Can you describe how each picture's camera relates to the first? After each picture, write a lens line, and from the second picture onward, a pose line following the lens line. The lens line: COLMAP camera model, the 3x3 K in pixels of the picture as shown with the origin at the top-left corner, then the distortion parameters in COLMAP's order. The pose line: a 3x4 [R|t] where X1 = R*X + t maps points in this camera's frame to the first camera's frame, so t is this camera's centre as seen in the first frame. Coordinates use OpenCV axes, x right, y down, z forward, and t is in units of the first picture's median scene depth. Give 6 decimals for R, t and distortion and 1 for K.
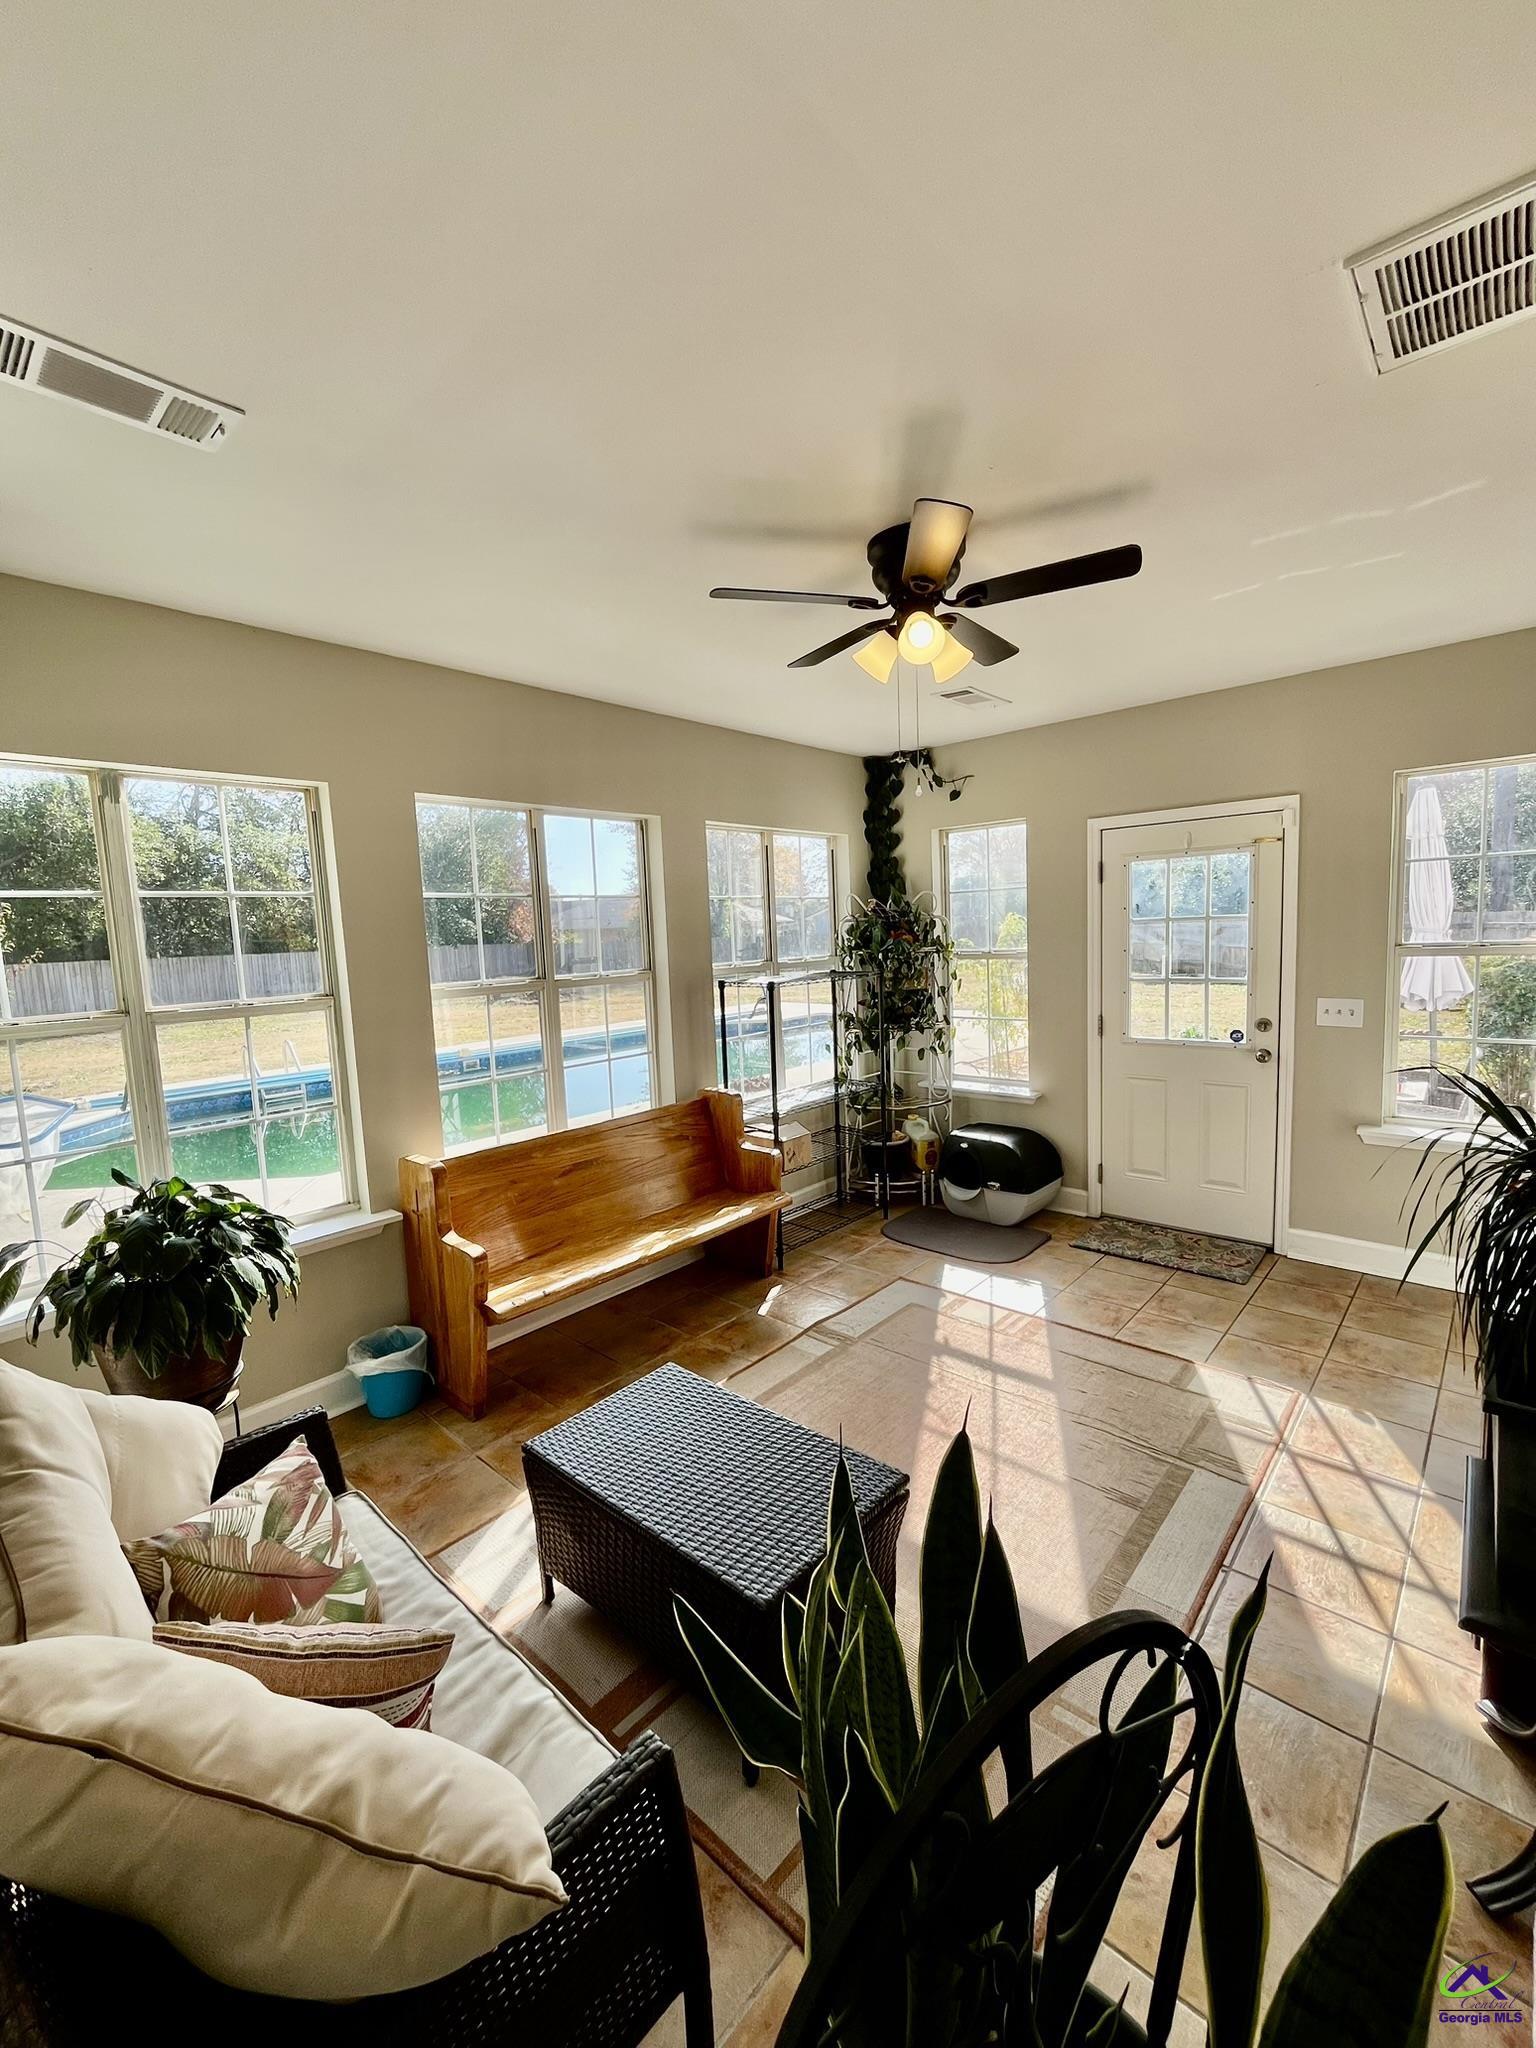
lens RADIAL K [[838.7, 0, 770.6], [0, 838.7, 1021.4], [0, 0, 1]] dist [0.000310, -0.000870]
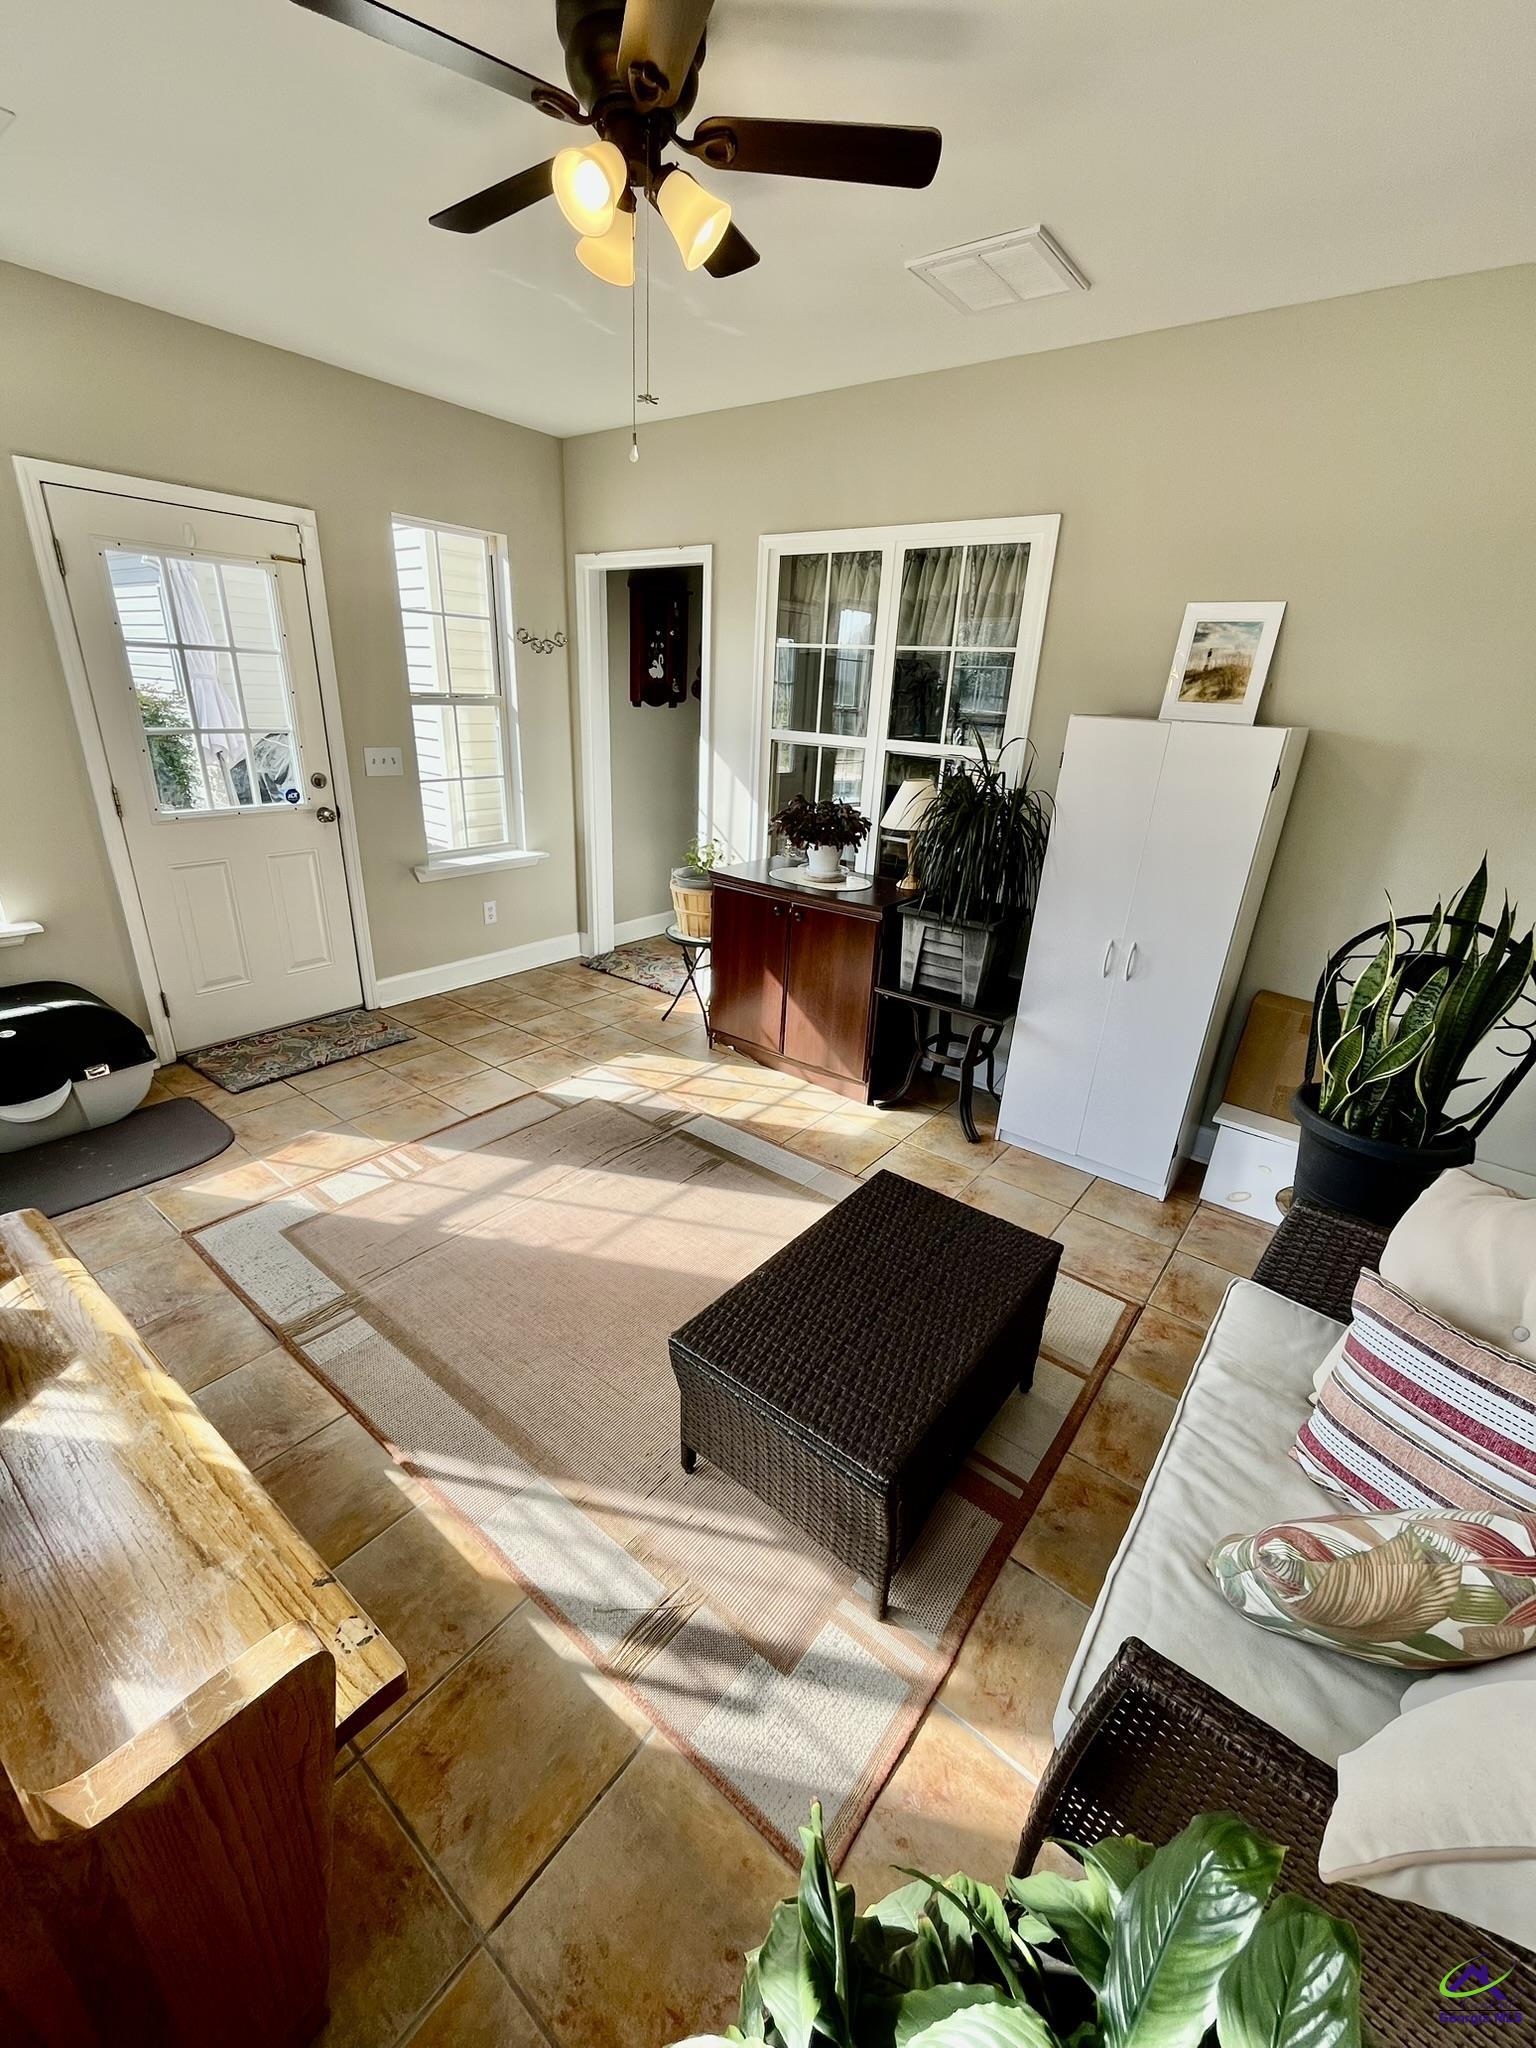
lens RADIAL K [[838.7, 0, 761.2], [0, 838.7, 1022.7], [0, 0, 1]] dist [0.000310, -0.000870]
pose [[-0.068002, -0.338999, 0.938326, -0.463439], [0.064235, 0.937064, 0.343198, -0.036278], [-0.995615, 0.083612, -0.041947, 0.650045]]
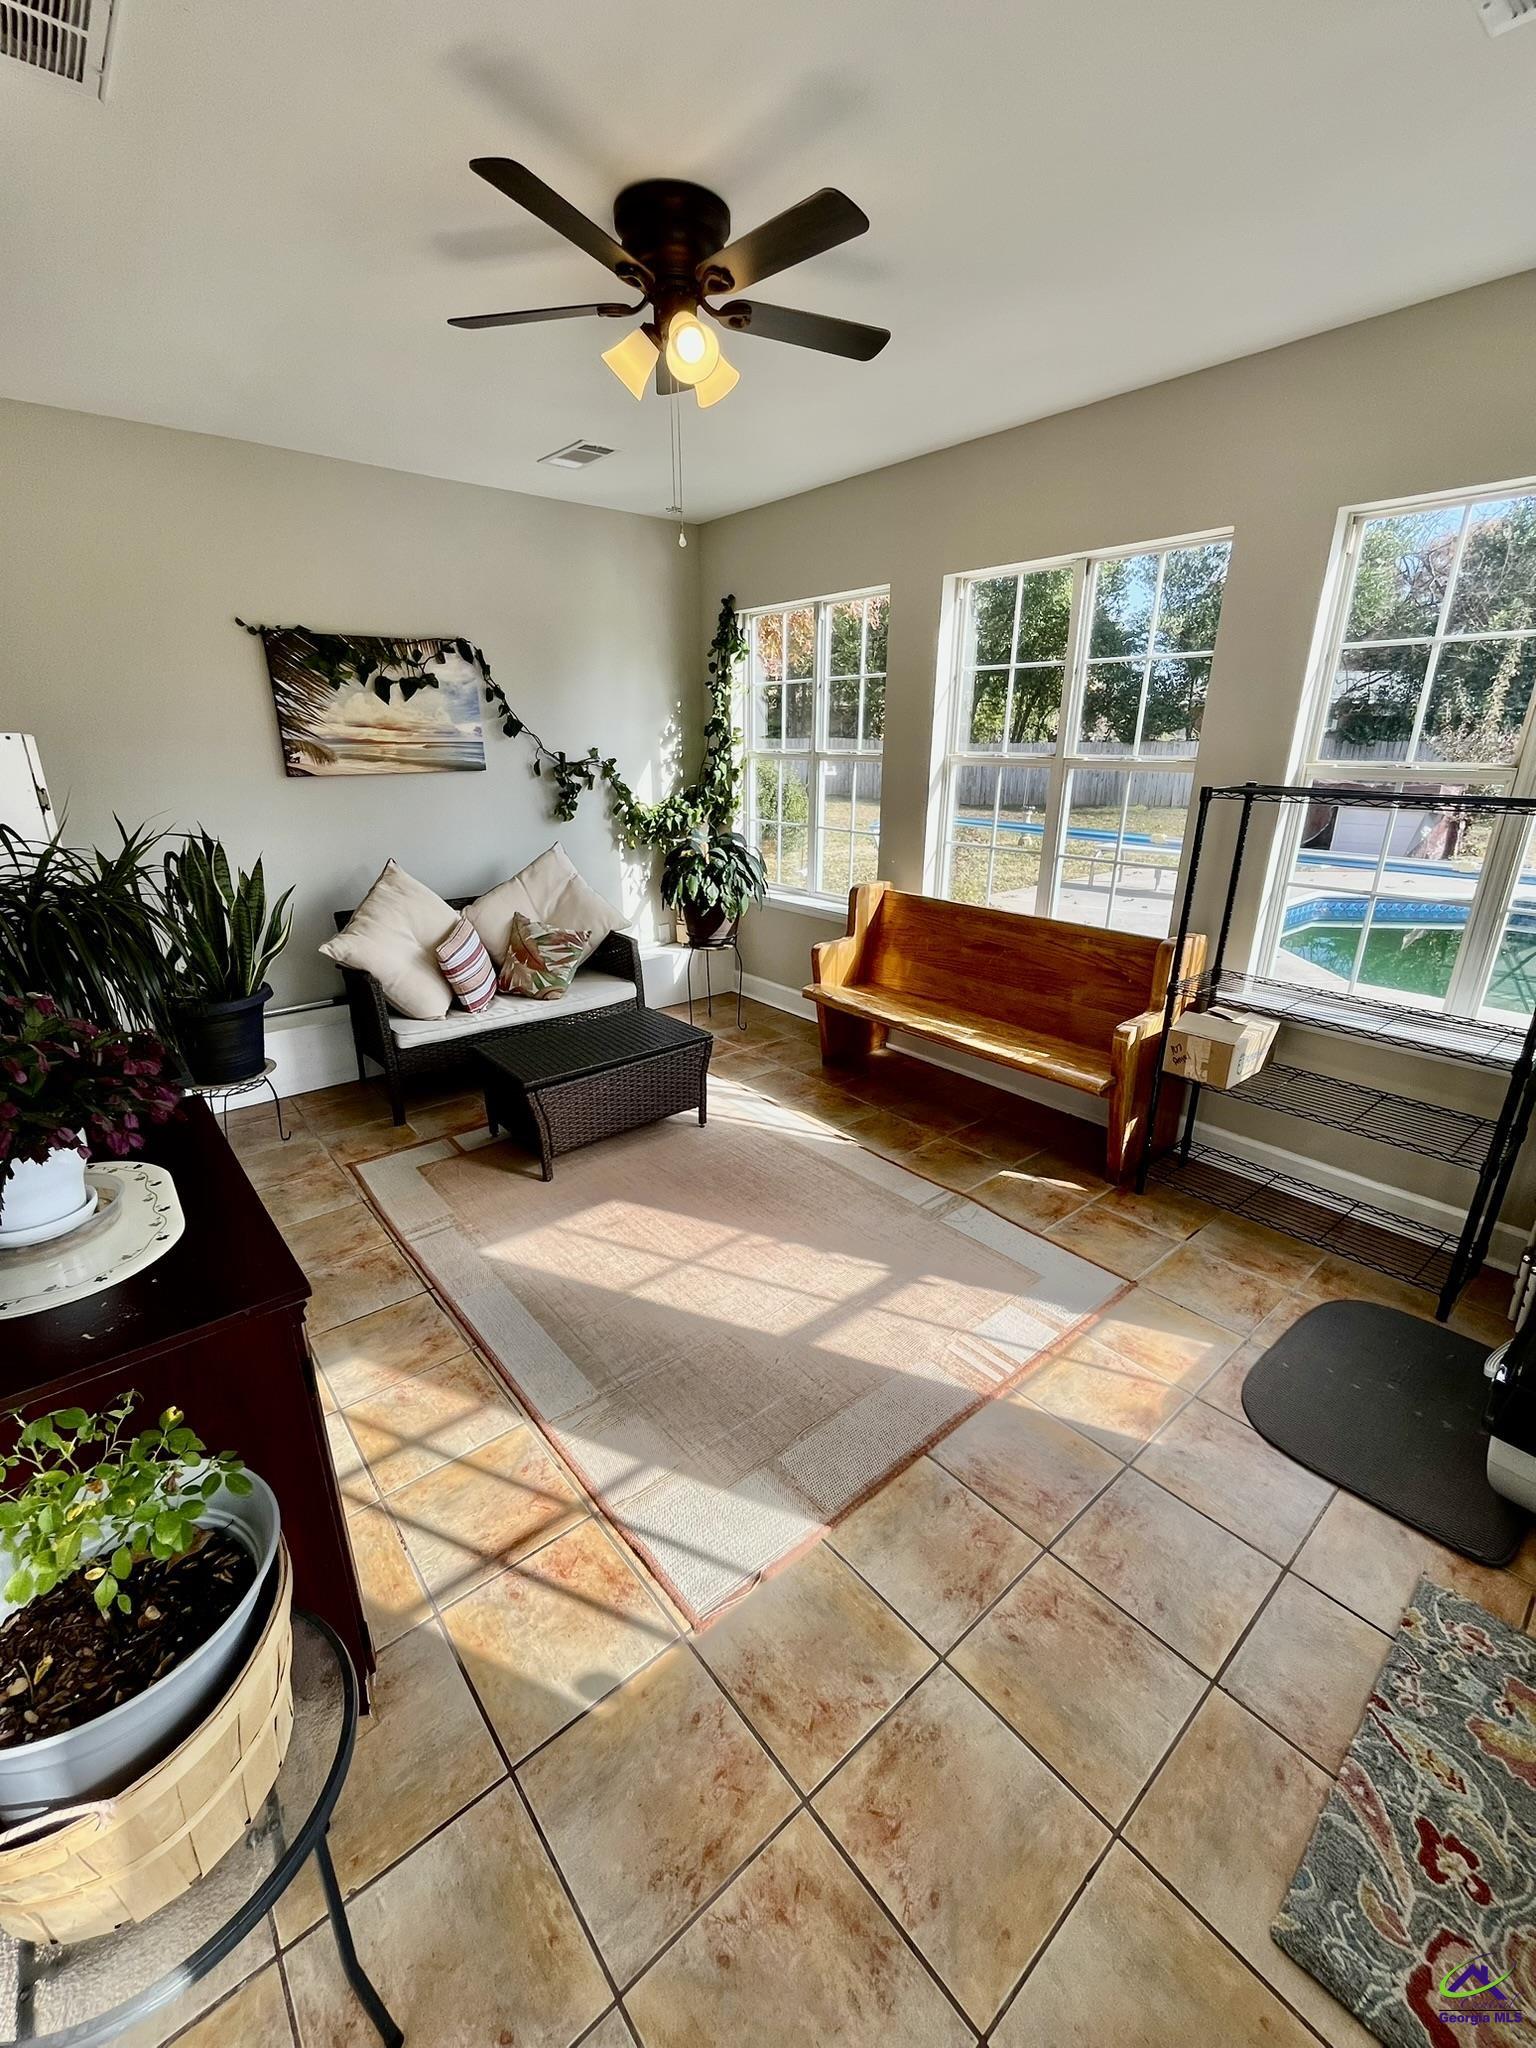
lens RADIAL K [[838.7, 0, 770.9], [0, 838.7, 1020.1], [0, 0, 1]] dist [0.000310, -0.000870]
pose [[-0.132907, 0.354868, -0.925421, 0.798073], [-0.106444, 0.923193, 0.369301, -0.097121], [0.985396, 0.147588, -0.084925, 0.841453]]
